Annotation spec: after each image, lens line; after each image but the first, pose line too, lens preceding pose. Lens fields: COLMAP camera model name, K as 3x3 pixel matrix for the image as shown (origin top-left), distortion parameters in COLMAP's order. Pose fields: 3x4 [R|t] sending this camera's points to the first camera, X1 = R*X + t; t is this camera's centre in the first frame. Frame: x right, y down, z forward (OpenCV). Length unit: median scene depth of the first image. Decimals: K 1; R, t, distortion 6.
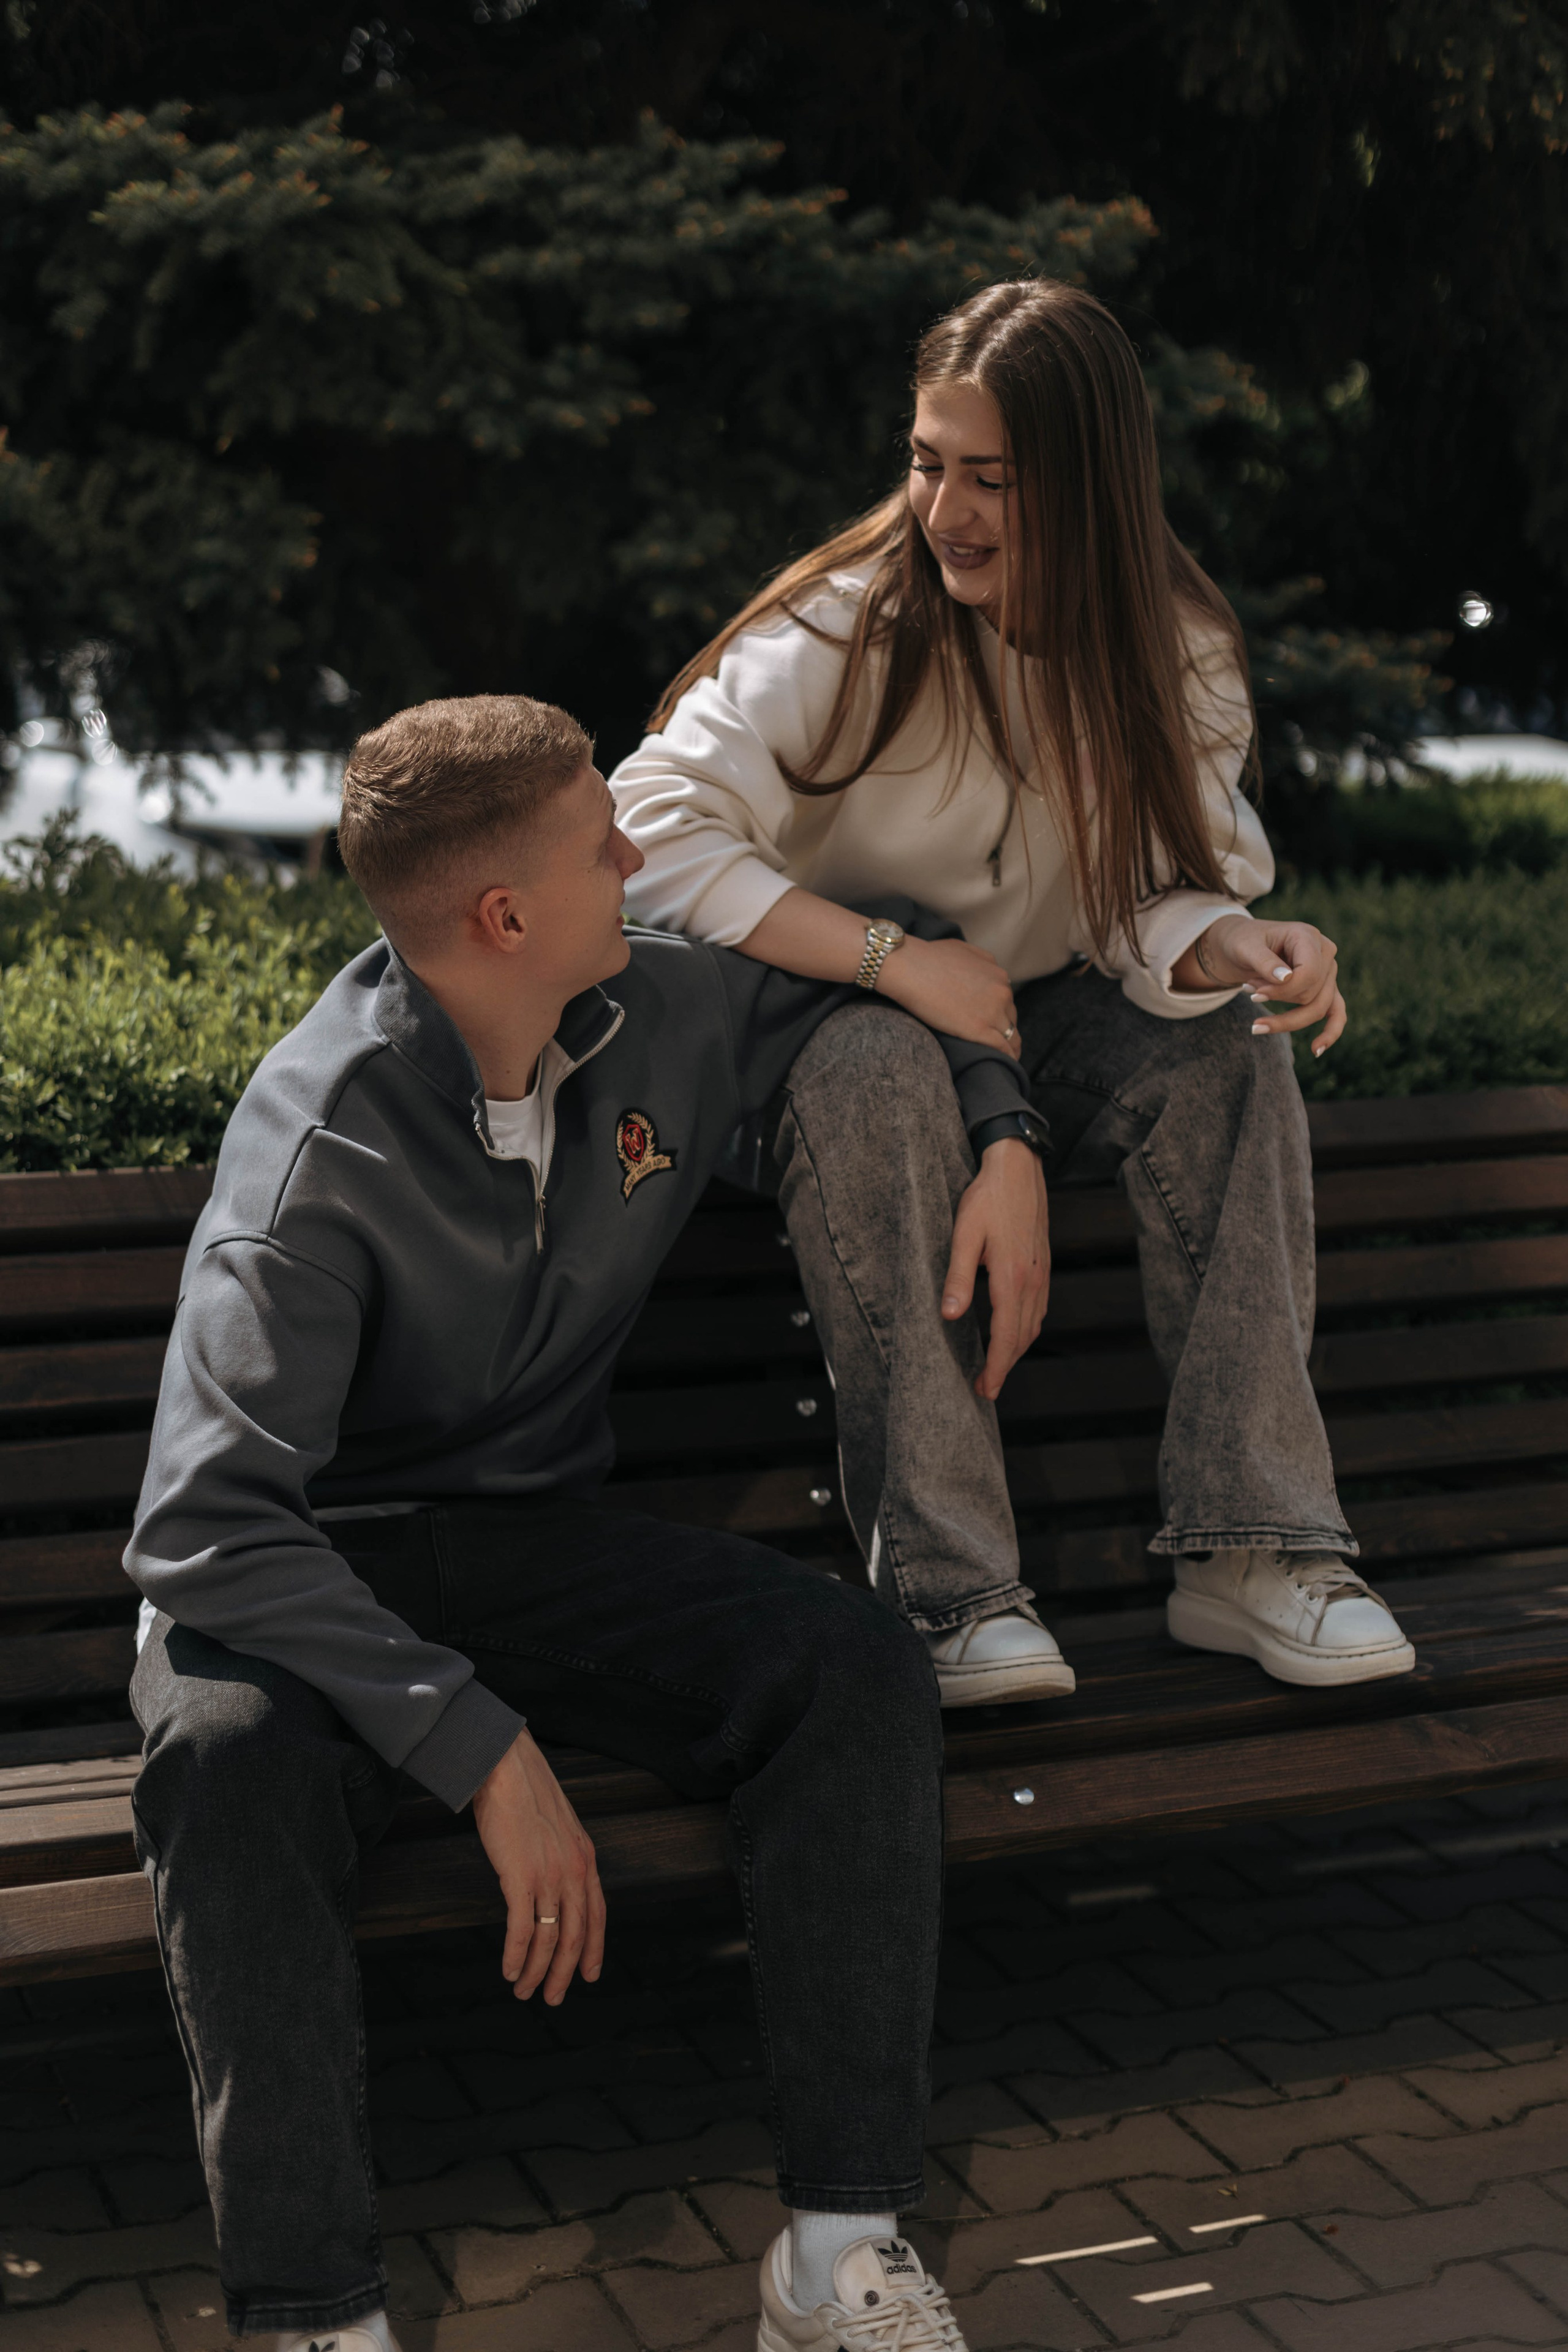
lens RADIAL K [[3440.4, 0, 786.8], [0, 3440.4, 1153.6], [0, 0, 1]] dist [0.007379, 0.000000]
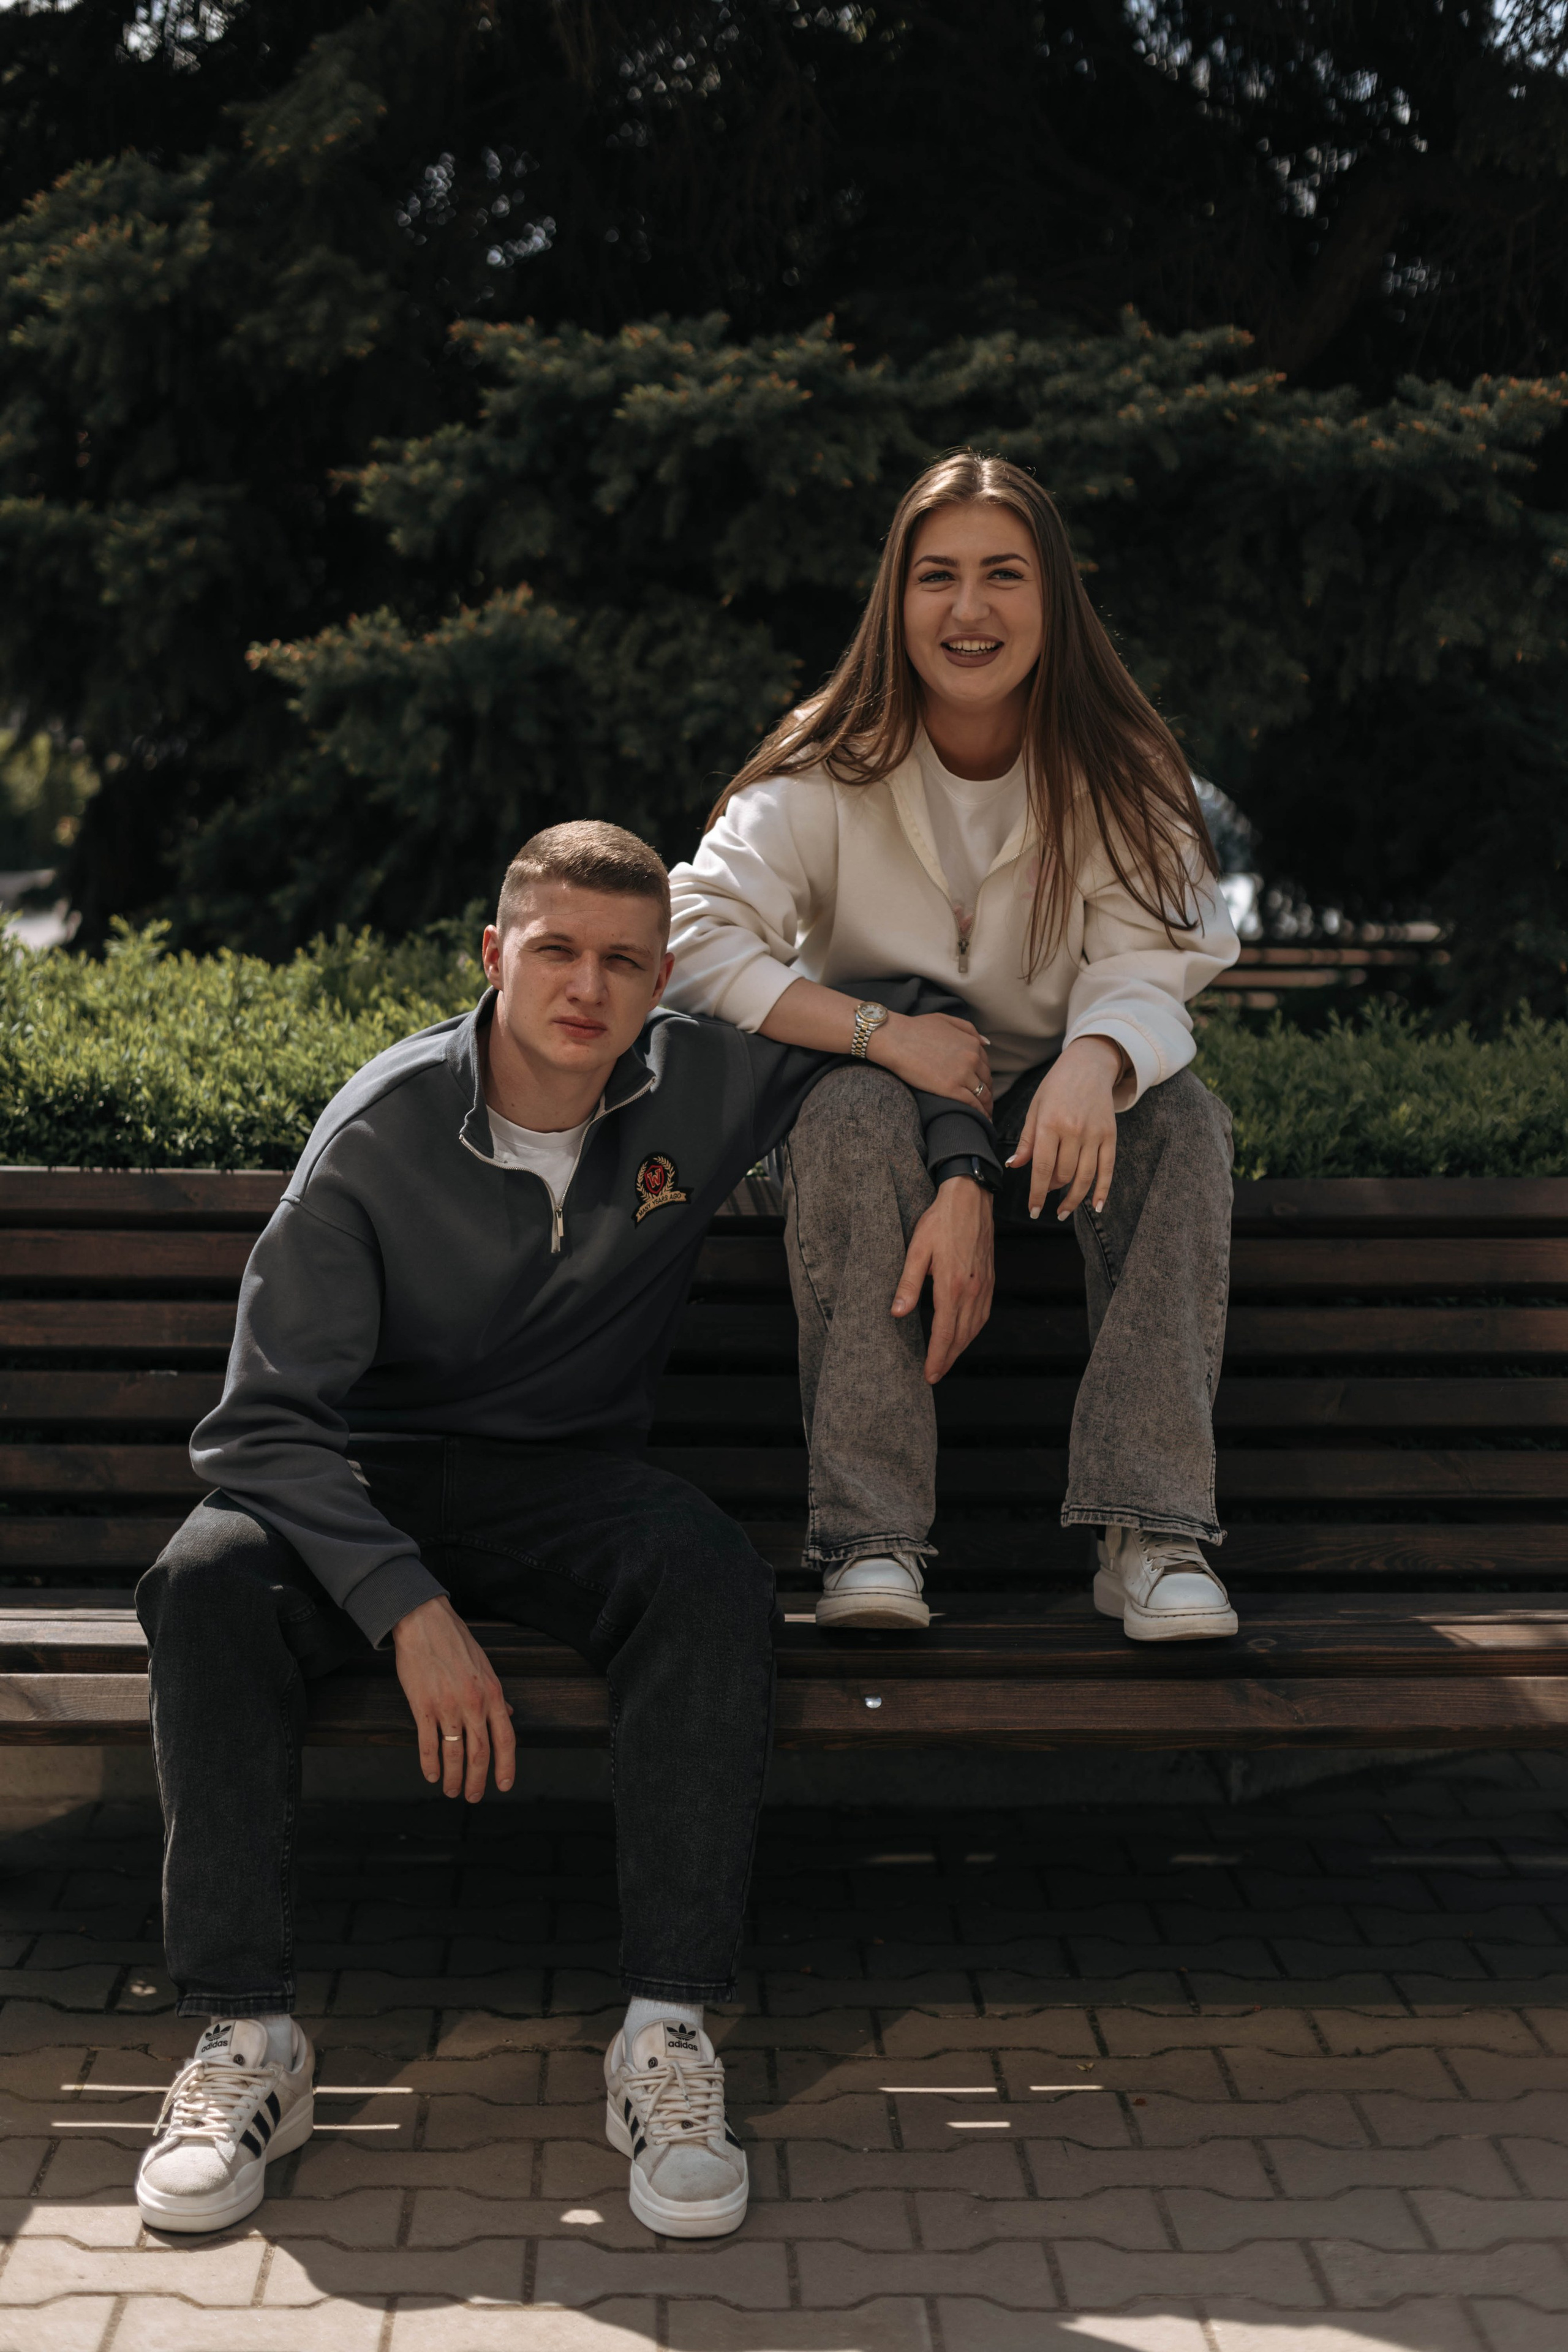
lens RADIAL K [[3440.4, 0, 781.6], [0, 3440.4, 1189.8], [0, 0, 1]] dist [0.007379, 0.000000]
pose [[0.948058, 0.051928, -0.313829, 0.385368], [-0.060683, 0.997991, -0.018185, 0.025822], [0.312254, 0.036285, 0.949305, -0.175294]]
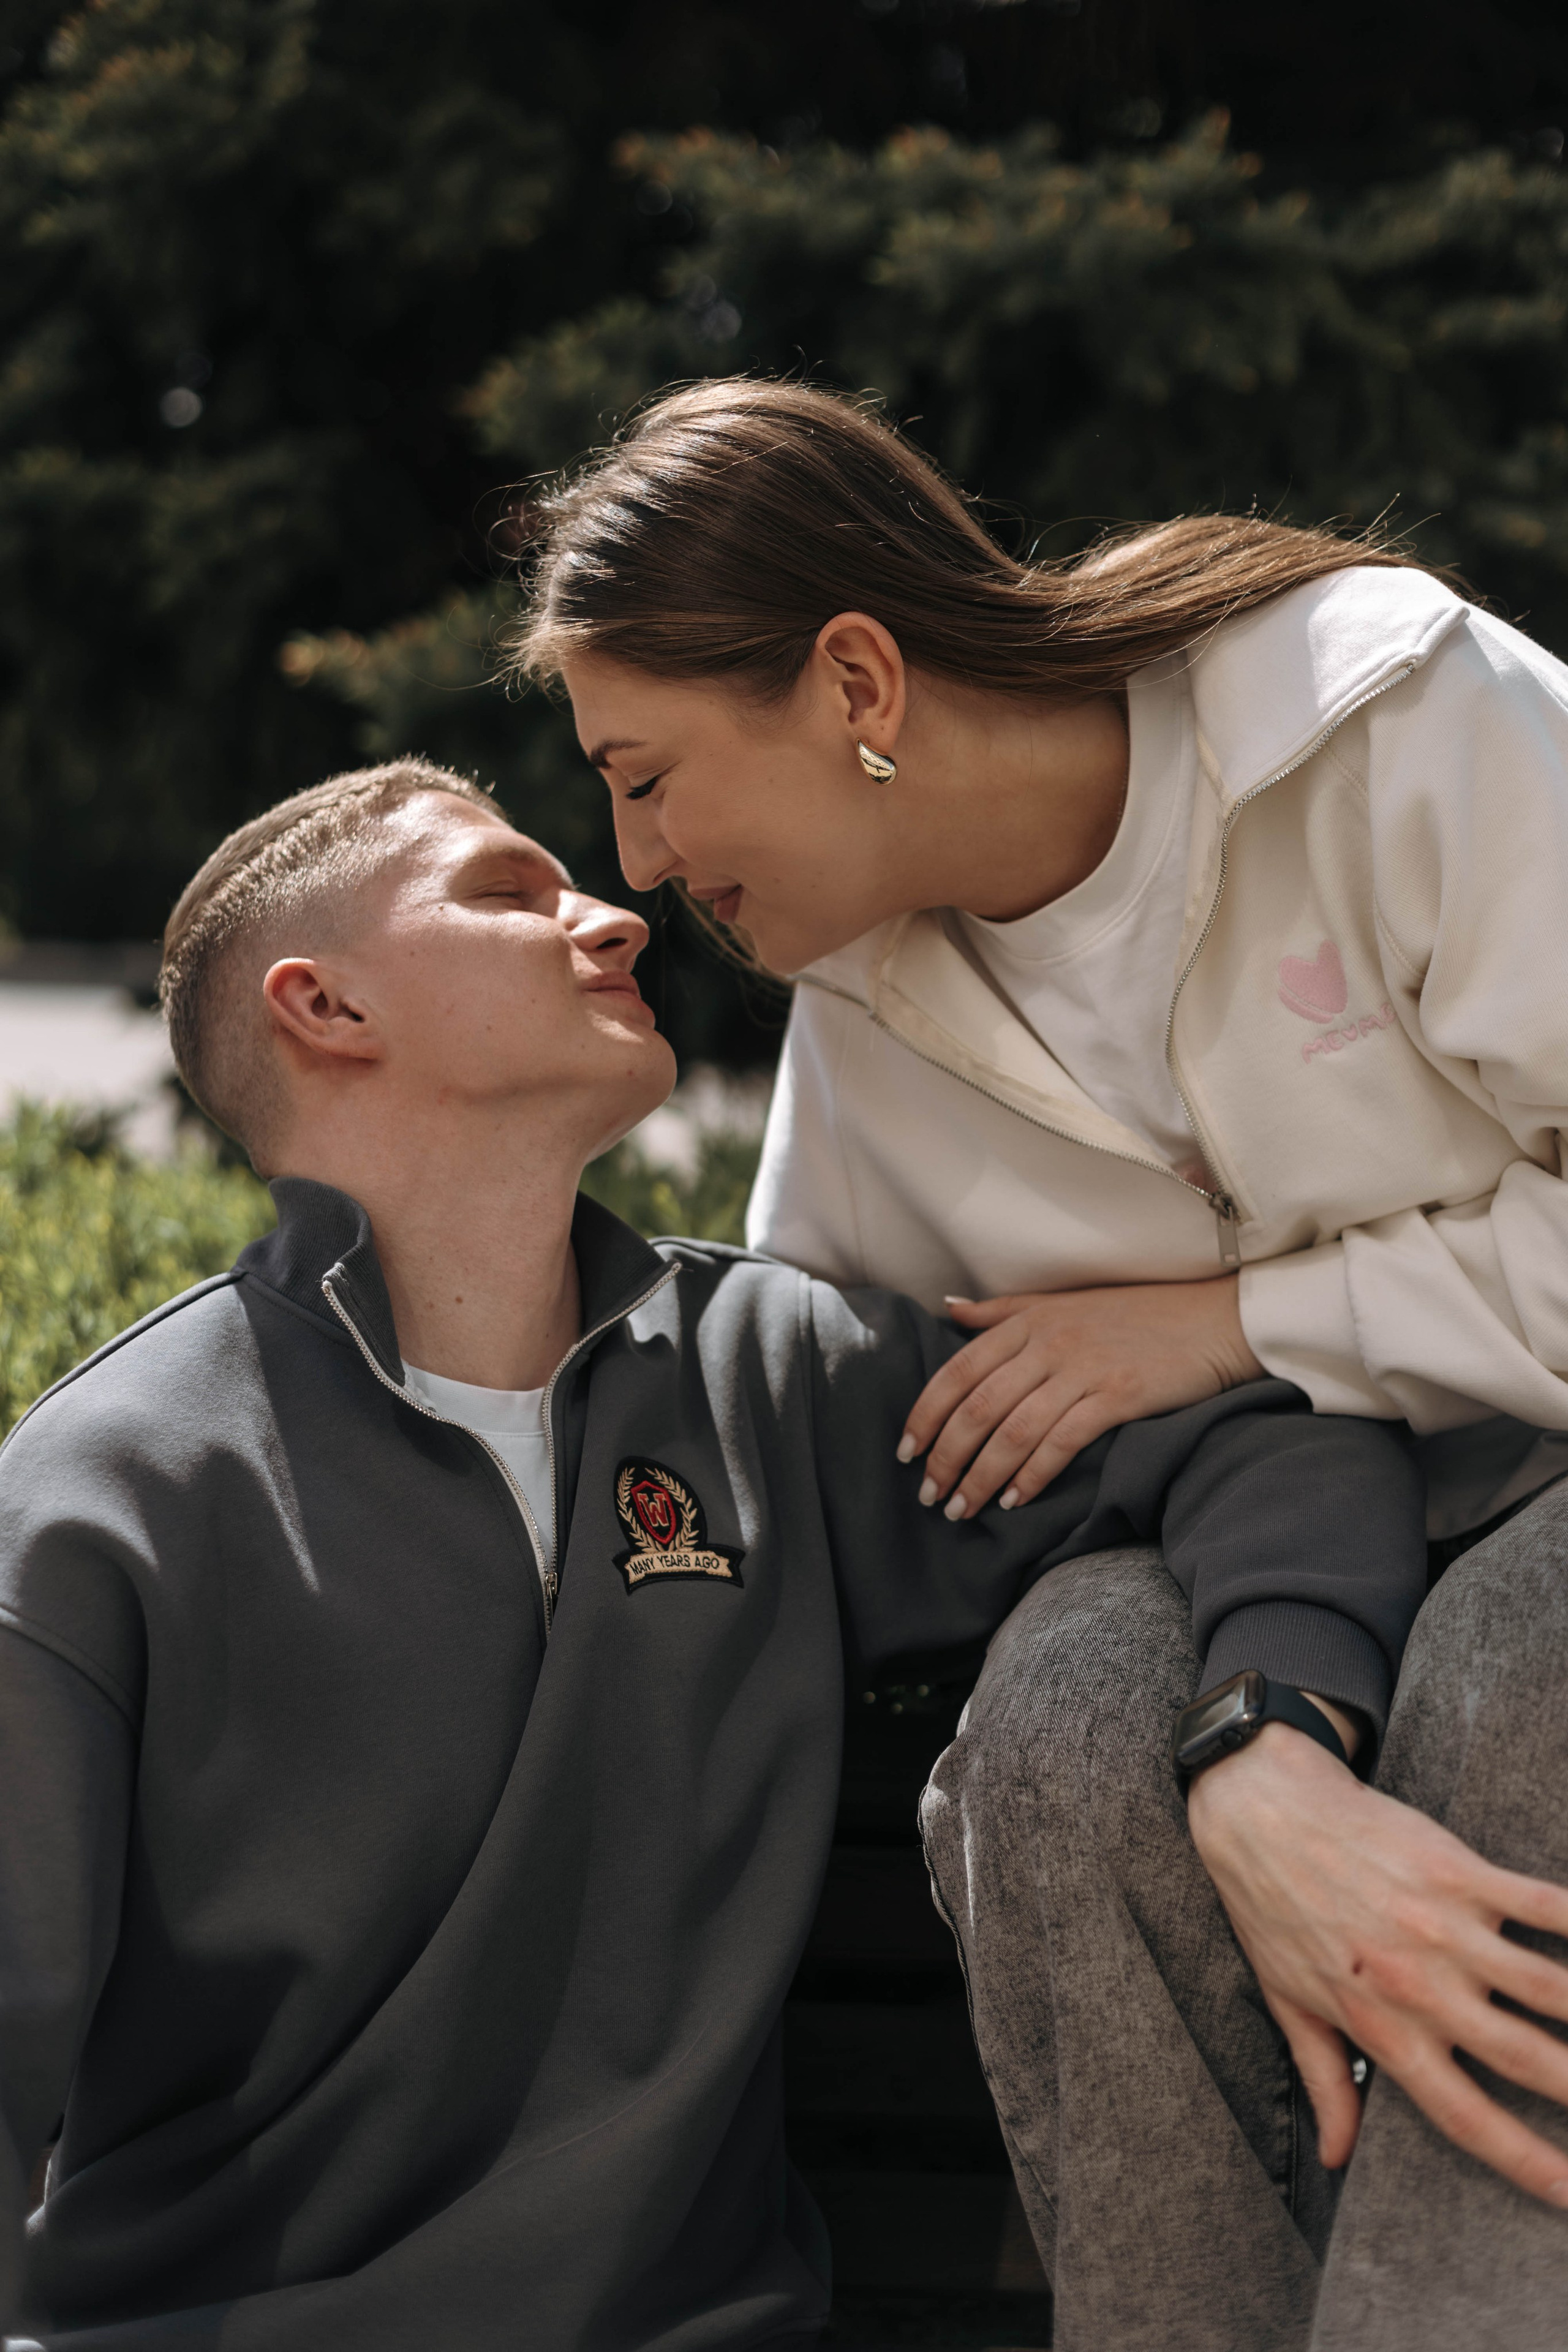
lens RADIAL K [[3440.4, 0, 780.8], [0, 3440.4, 1181.7], [0, 0, 1]] dist [0.007379, 0.000000]
pose [[0.914921, 0.056093, -0.399717, 0.143850], [-0.079071, 0.996017, -0.041216, -0.065851], [0.395813, 0.069316, 0.915712, 0.502334]]
